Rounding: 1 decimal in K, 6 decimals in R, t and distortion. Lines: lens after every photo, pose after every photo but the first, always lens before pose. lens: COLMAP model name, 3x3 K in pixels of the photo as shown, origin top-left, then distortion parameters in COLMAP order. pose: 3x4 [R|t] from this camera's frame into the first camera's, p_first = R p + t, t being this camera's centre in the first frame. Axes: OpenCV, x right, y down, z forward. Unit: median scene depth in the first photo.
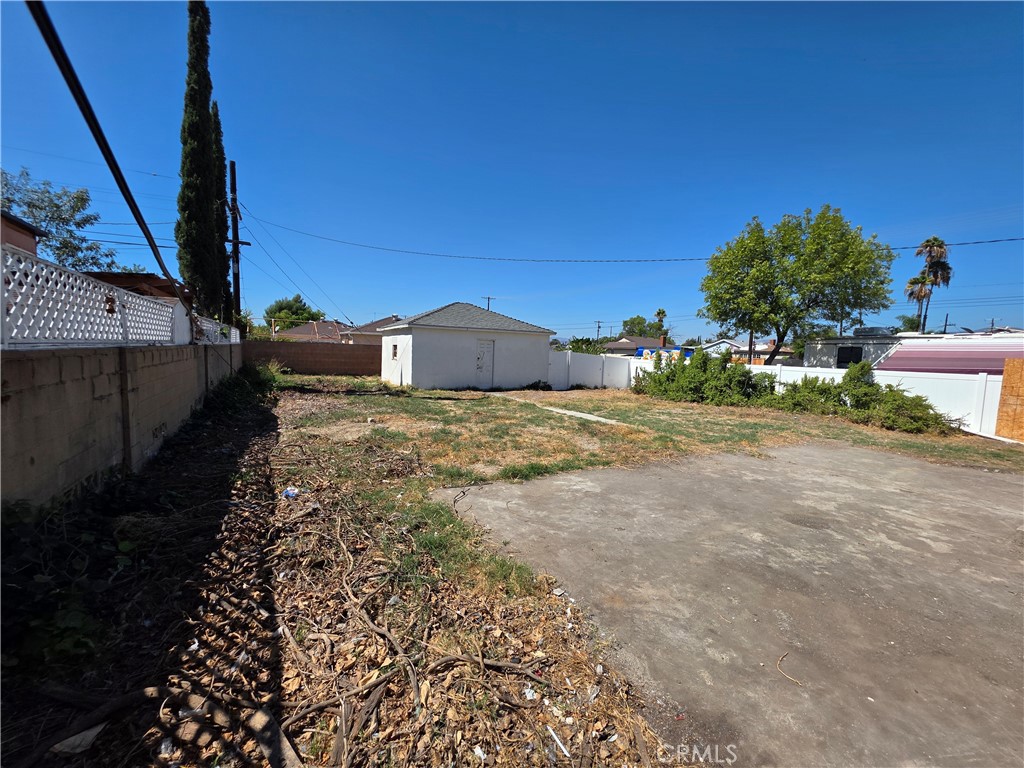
lens RADIAL K [[406.7, 0, 510.1], [0, 406.7, 383.9], [0, 0, 1]] dist [0.003830, 0.000017]
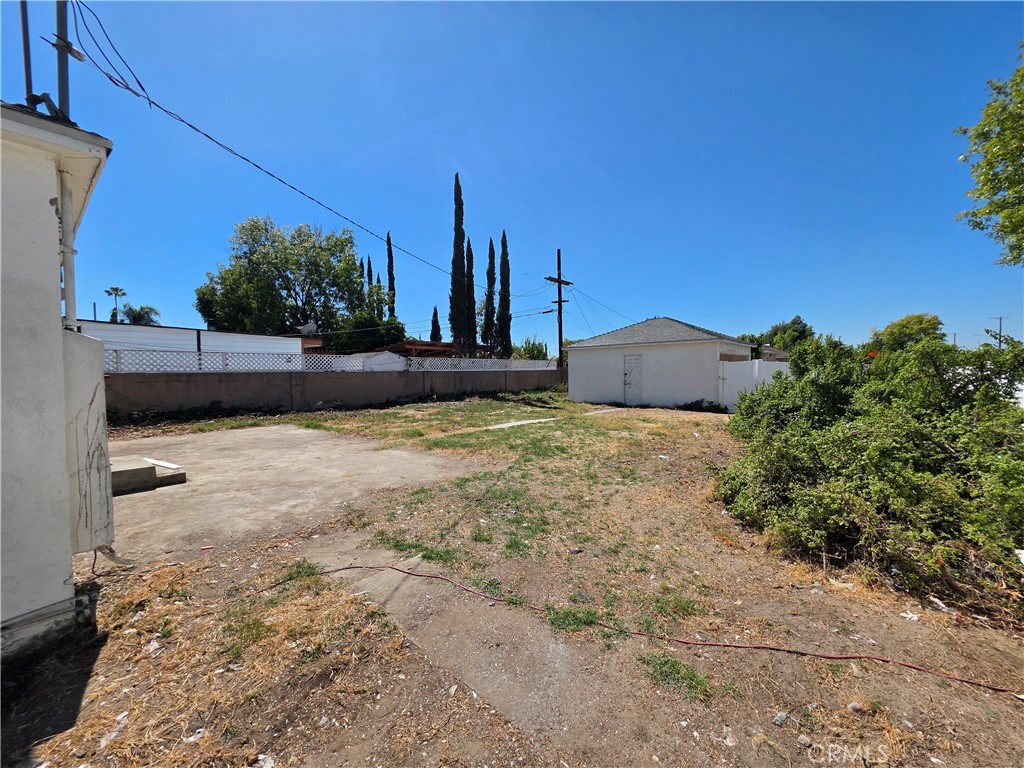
lens RADIAL K [[406.7, 0, 512.2], [0, 406.7, 382.2], [0, 0, 1]] dist [0.003830, 0.000017]
pose [[0.357052, -0.019636, -0.933878, 0.736904], [-0.047805, 0.998085, -0.039264, 0.007905], [0.932861, 0.058663, 0.355429, 0.391280]]
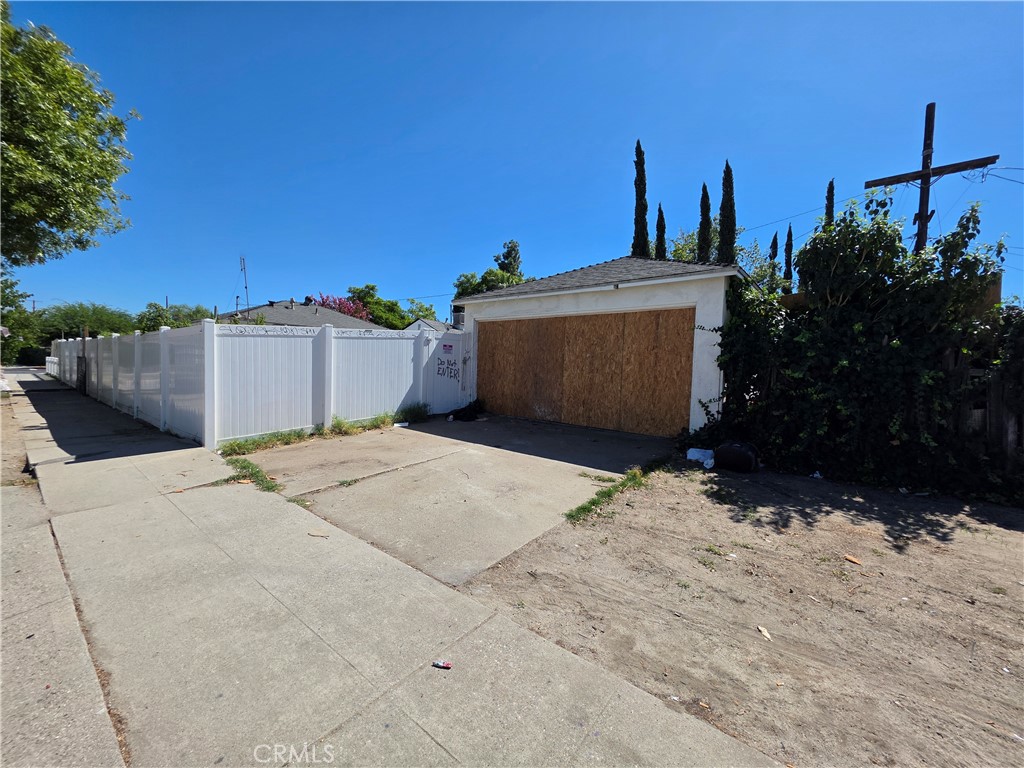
lens RADIAL K [[406.7, 0, 513.7], [0, 406.7, 385.1], [0, 0, 1]] dist [0.003830, 0.000017]
pose [[-0.935713, -0.051883, -0.348926, 0.223041], [-0.095169, 0.989578, 0.108069, -0.096010], [0.339683, 0.134329, -0.930898, 1.669509]]
